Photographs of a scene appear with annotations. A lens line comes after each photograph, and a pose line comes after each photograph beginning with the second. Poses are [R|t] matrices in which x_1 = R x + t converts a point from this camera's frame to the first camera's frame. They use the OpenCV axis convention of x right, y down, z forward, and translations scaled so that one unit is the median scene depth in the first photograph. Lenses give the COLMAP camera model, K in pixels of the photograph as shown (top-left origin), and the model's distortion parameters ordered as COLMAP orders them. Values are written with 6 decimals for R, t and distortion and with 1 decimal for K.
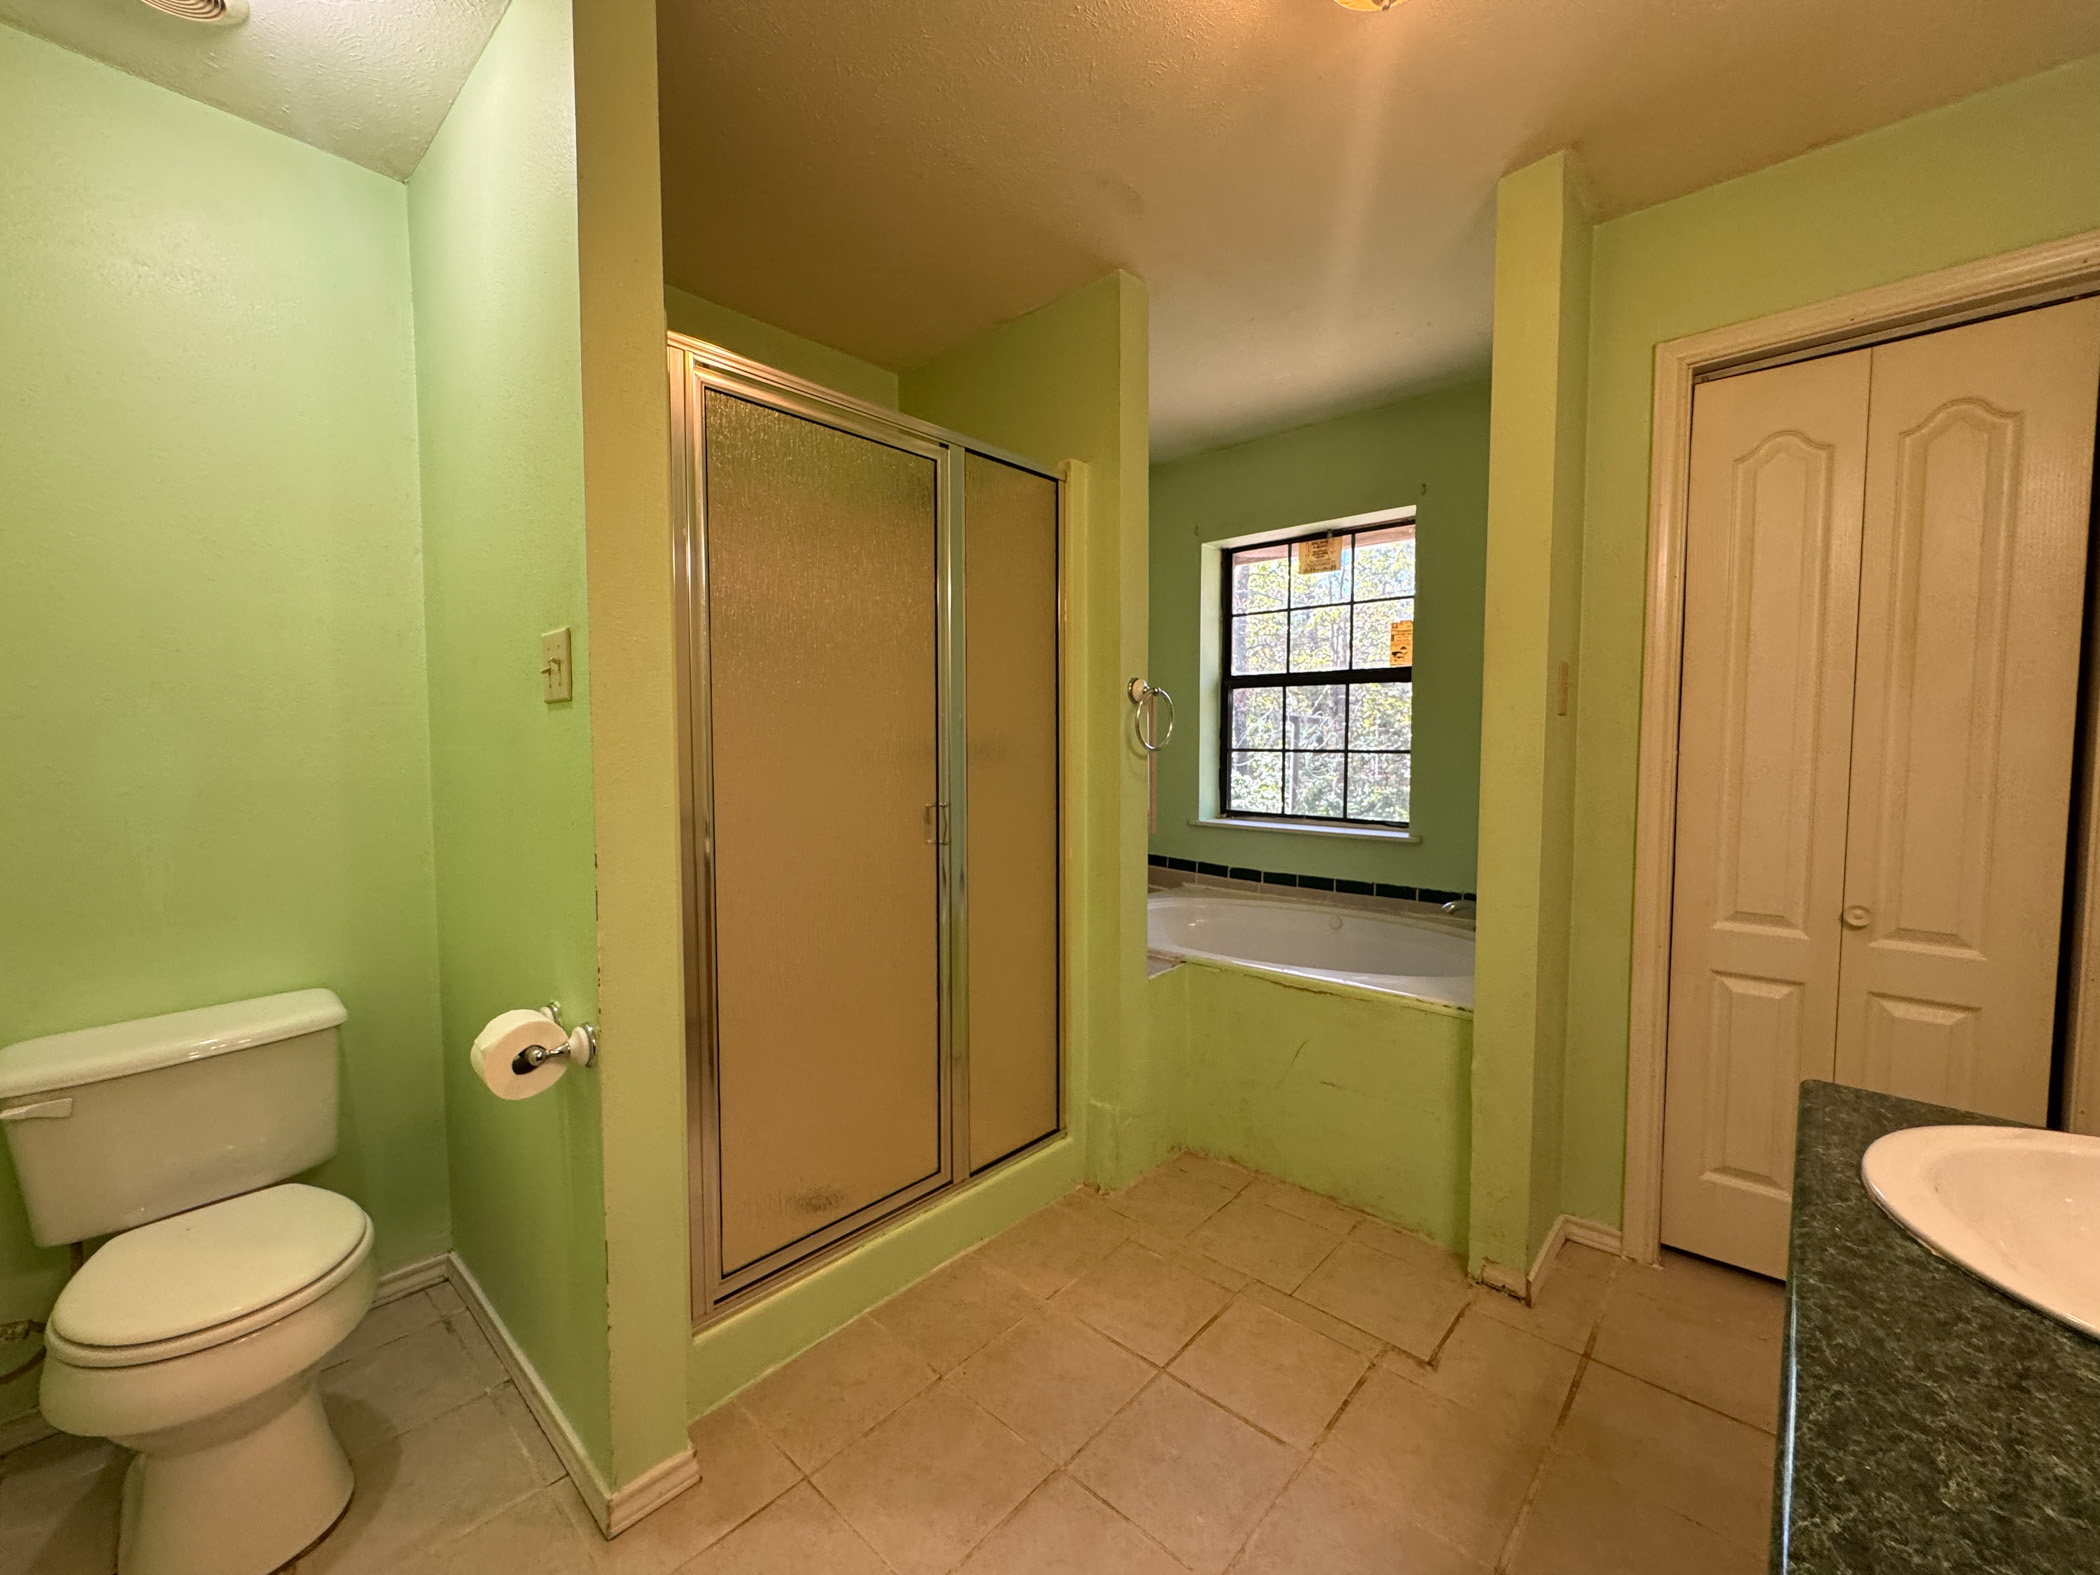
lens RADIAL K [[840.6, 0, 1056.3], [0, 840.6, 789.0], [0, 0, 1]] dist [0.000280, 0.000088]
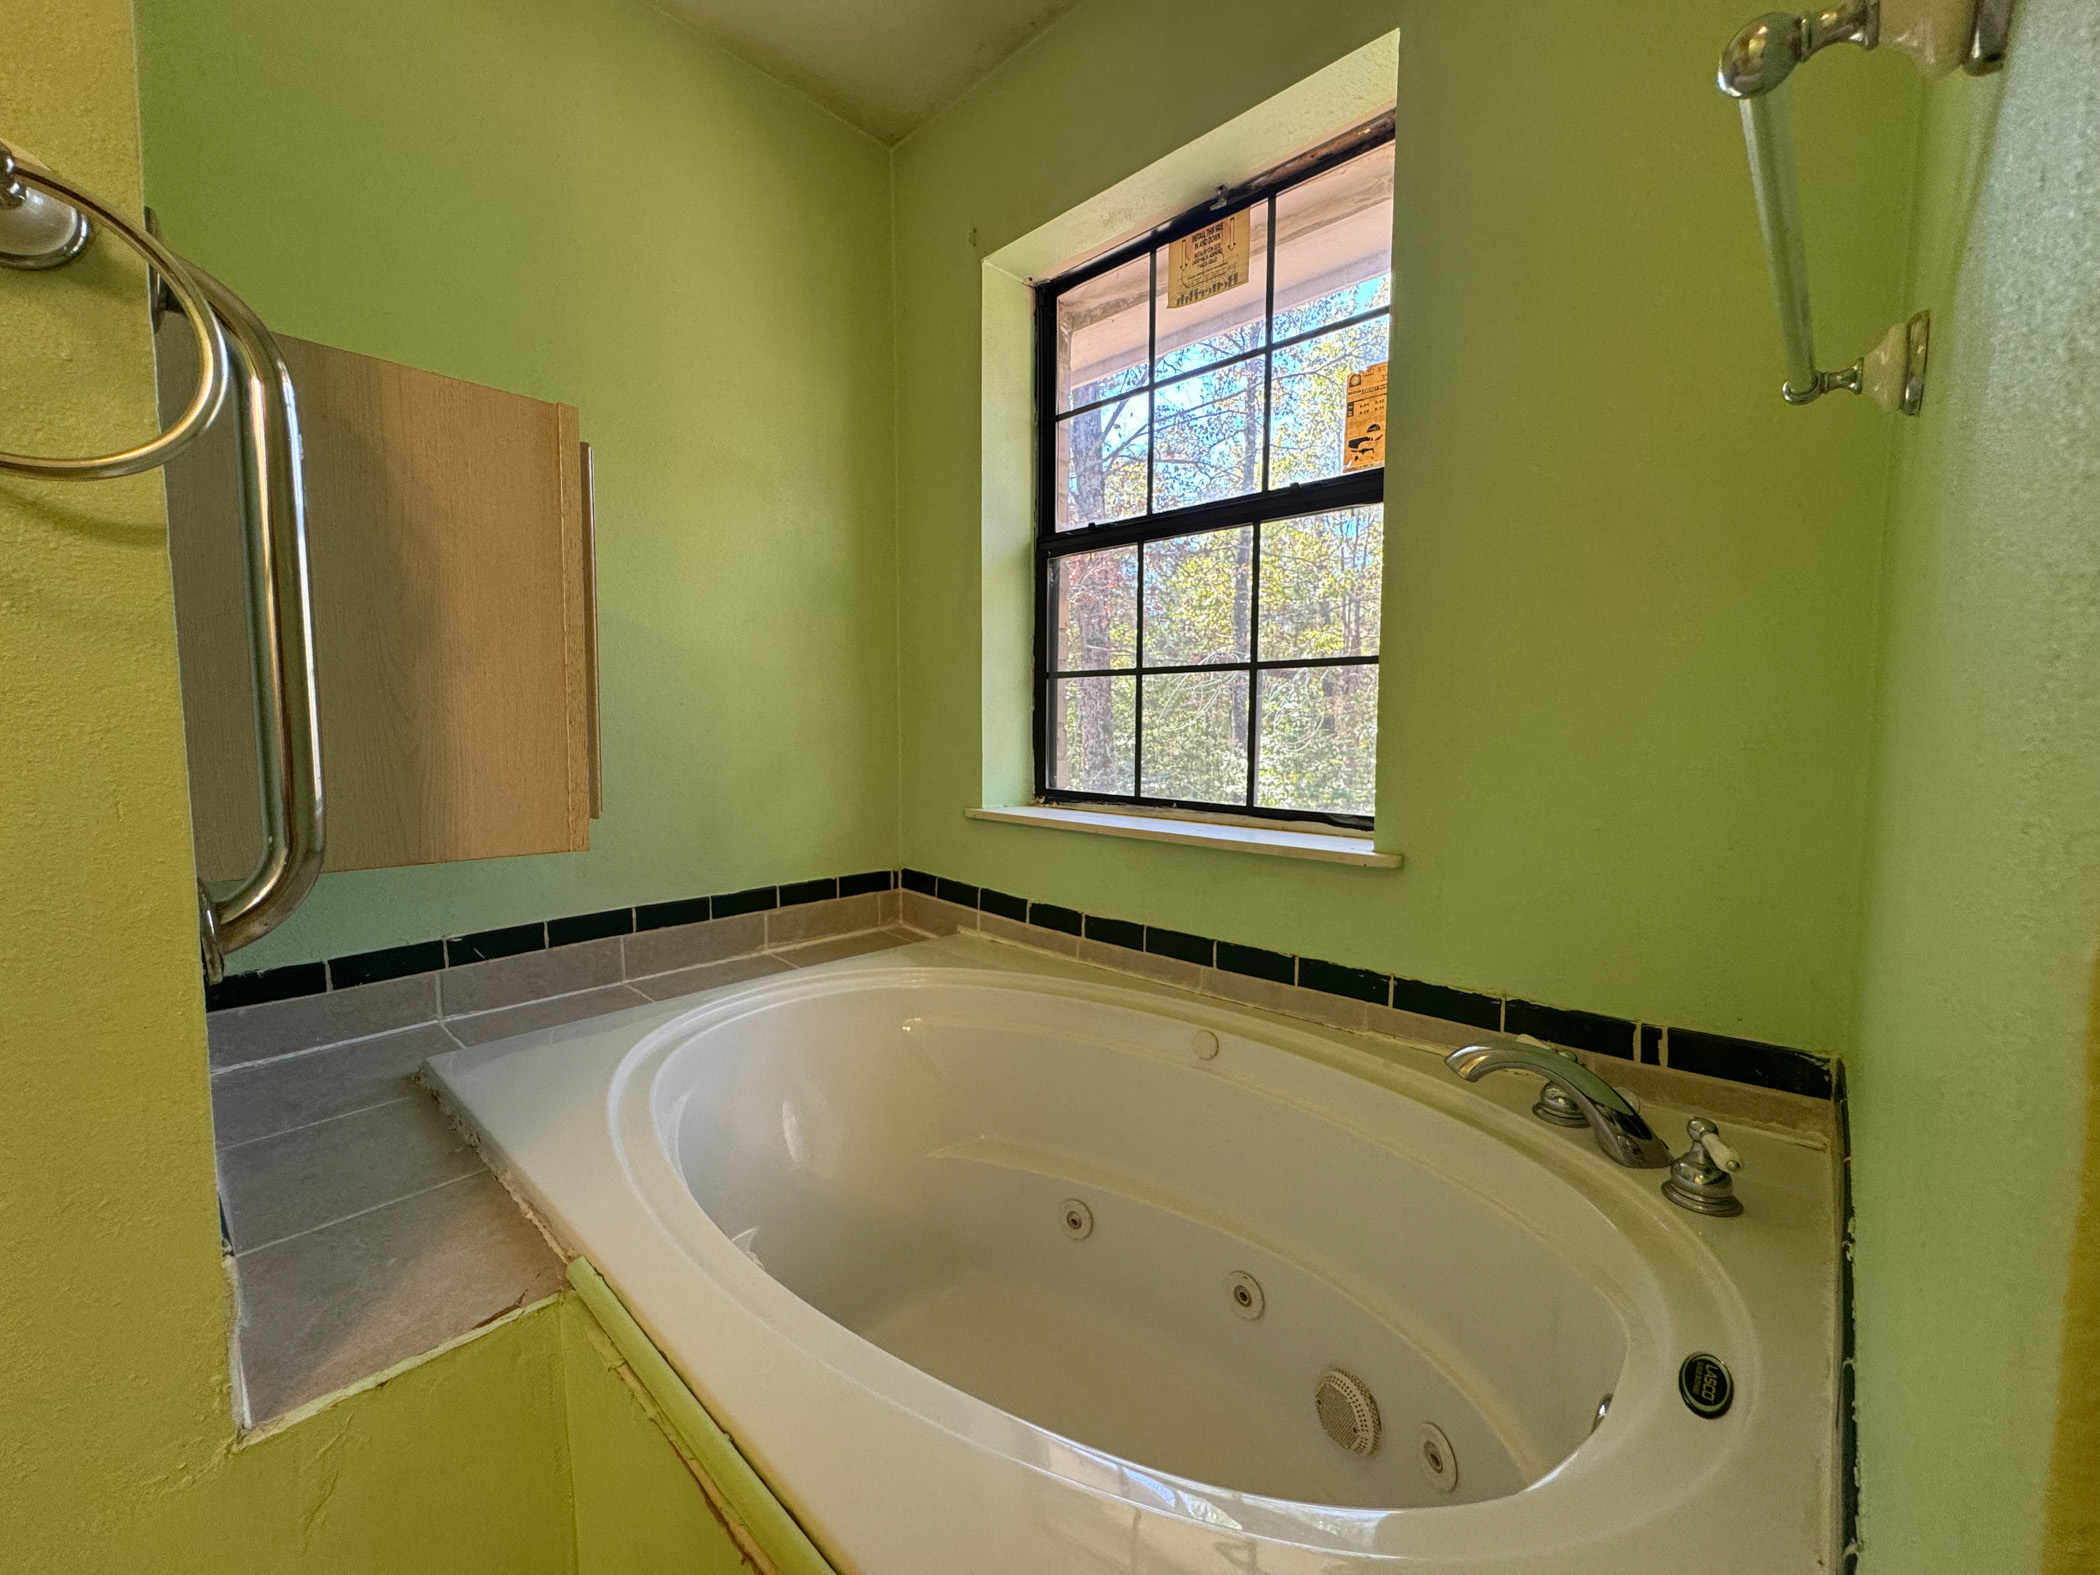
lens RADIAL K [[840.6, 0, 1057.1], [0, 840.6, 784.7], [0, 0, 1]] dist [0.000280, 0.000088]
pose [[0.999685, 0.007628, -0.023898, 0.247295], [-0.007366, 0.999912, 0.011023, 0.017895], [0.023980, -0.010844, 0.999654, 0.525803]]
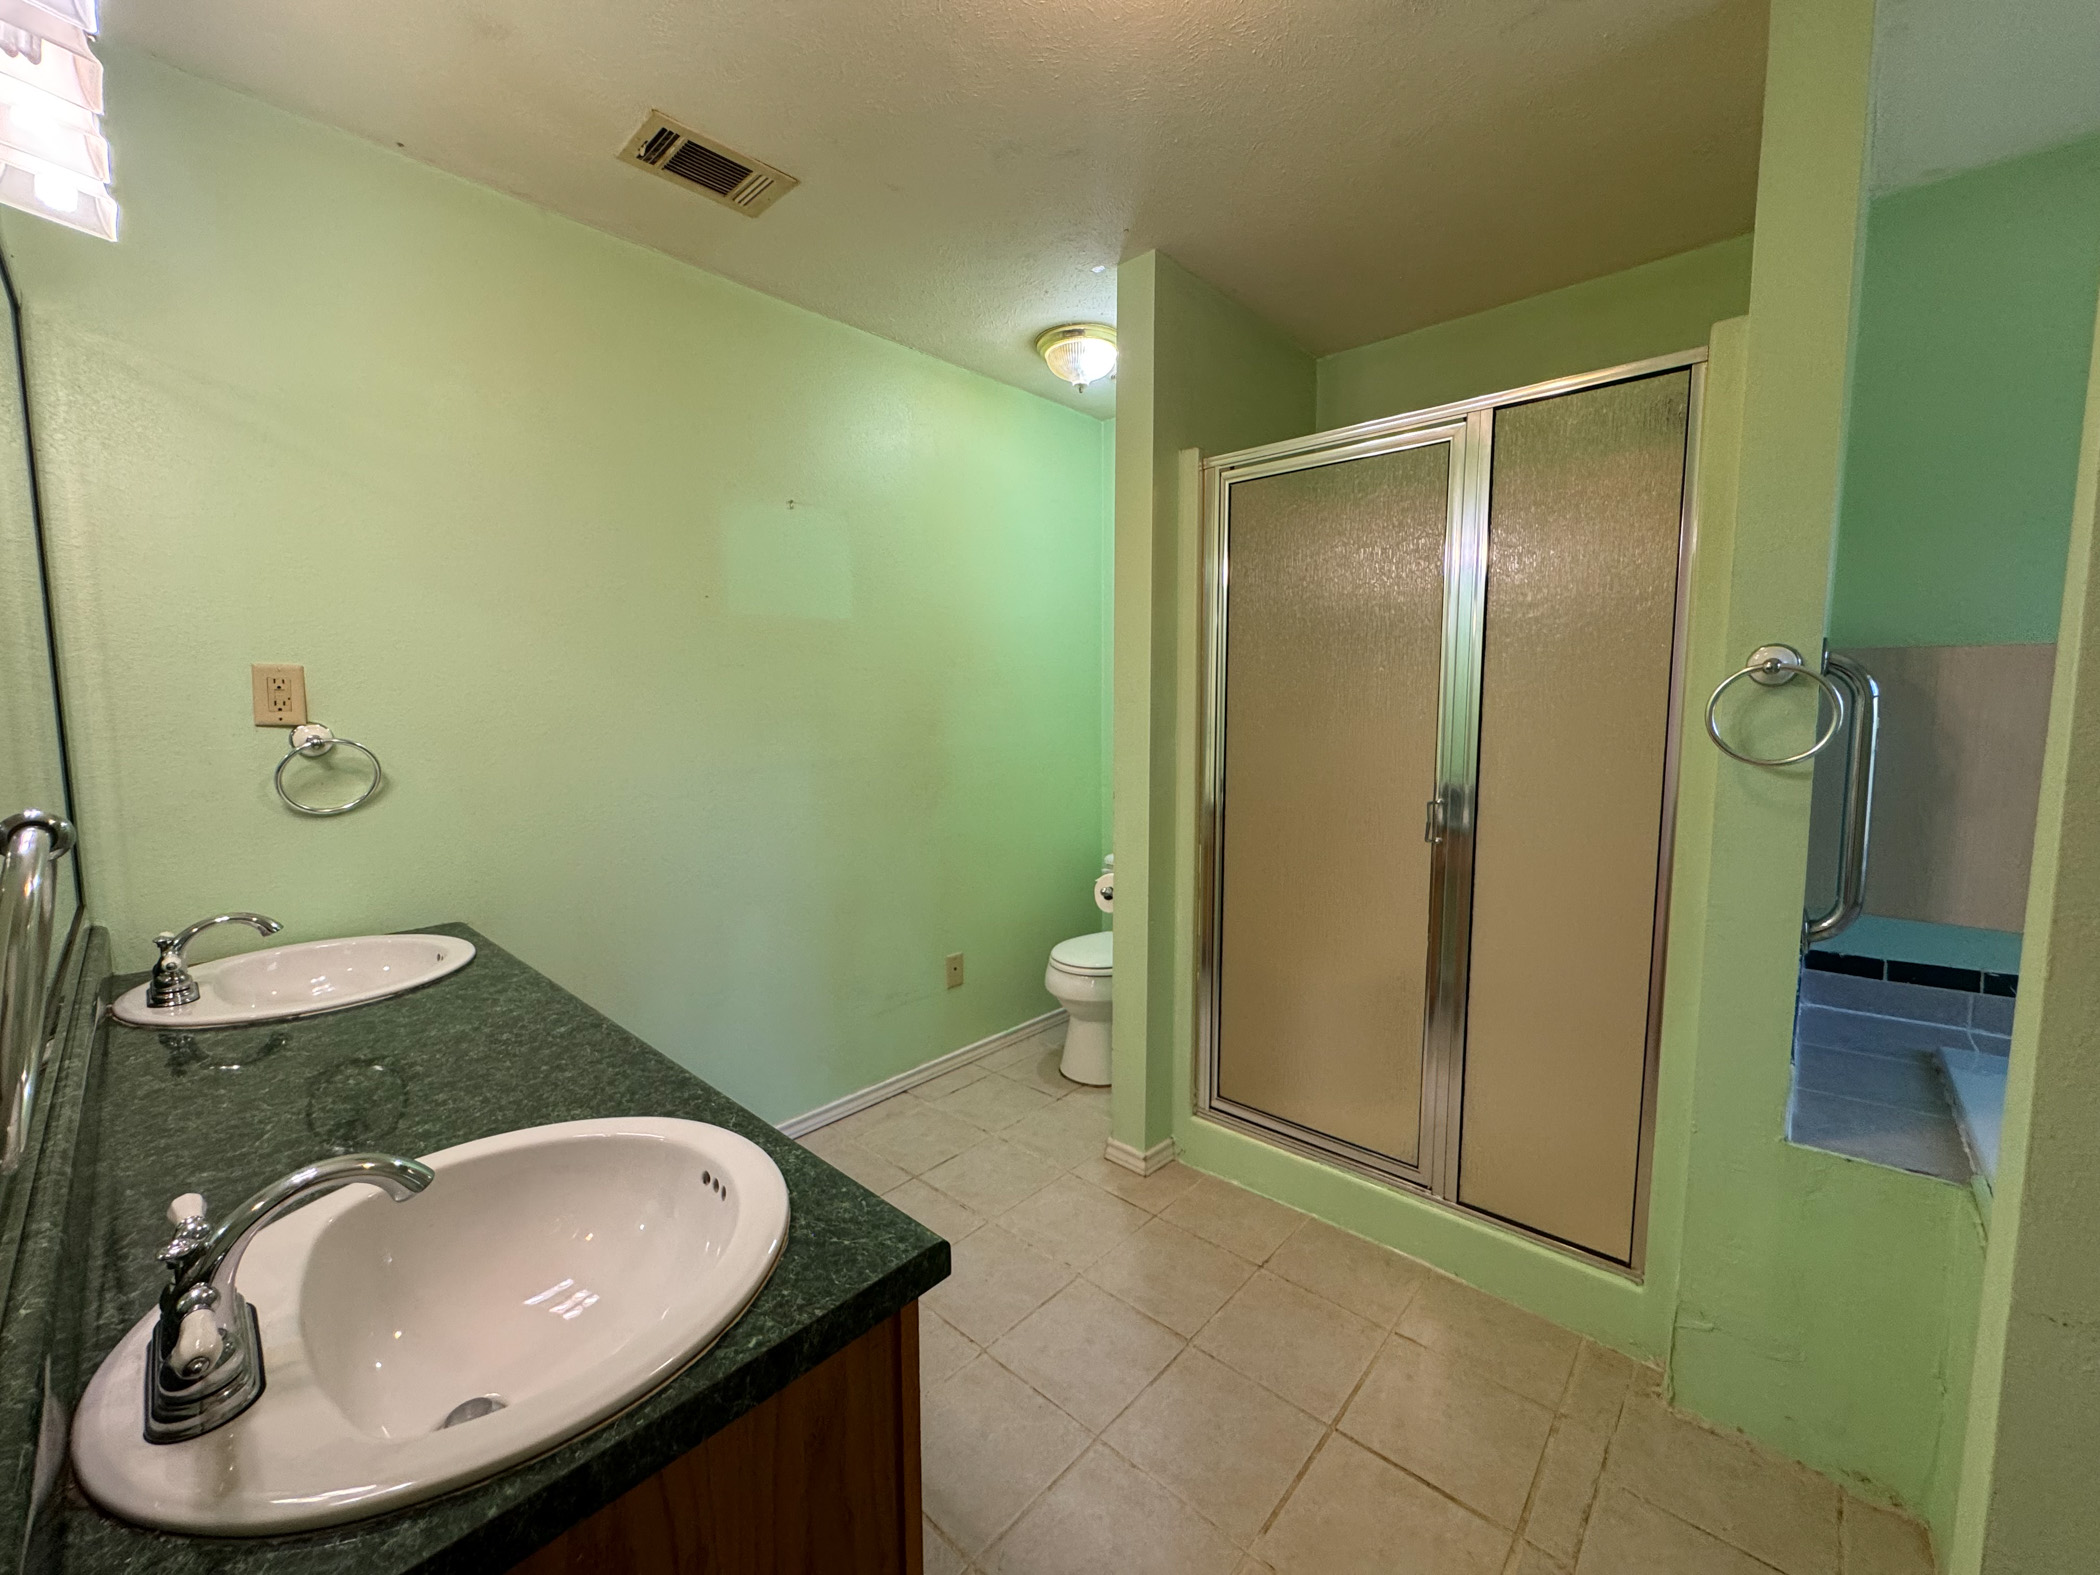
lens RADIAL K [[840.6, 0, 1052.4], [0, 840.6, 789.6], [0, 0, 1]] dist [0.000280, 0.000088]
pose [[-0.007199, 0.100995, -0.994861, 0.476669], [-0.052902, 0.993455, 0.101235, -0.040431], [0.998574, 0.053359, -0.001809, 0.320732]]
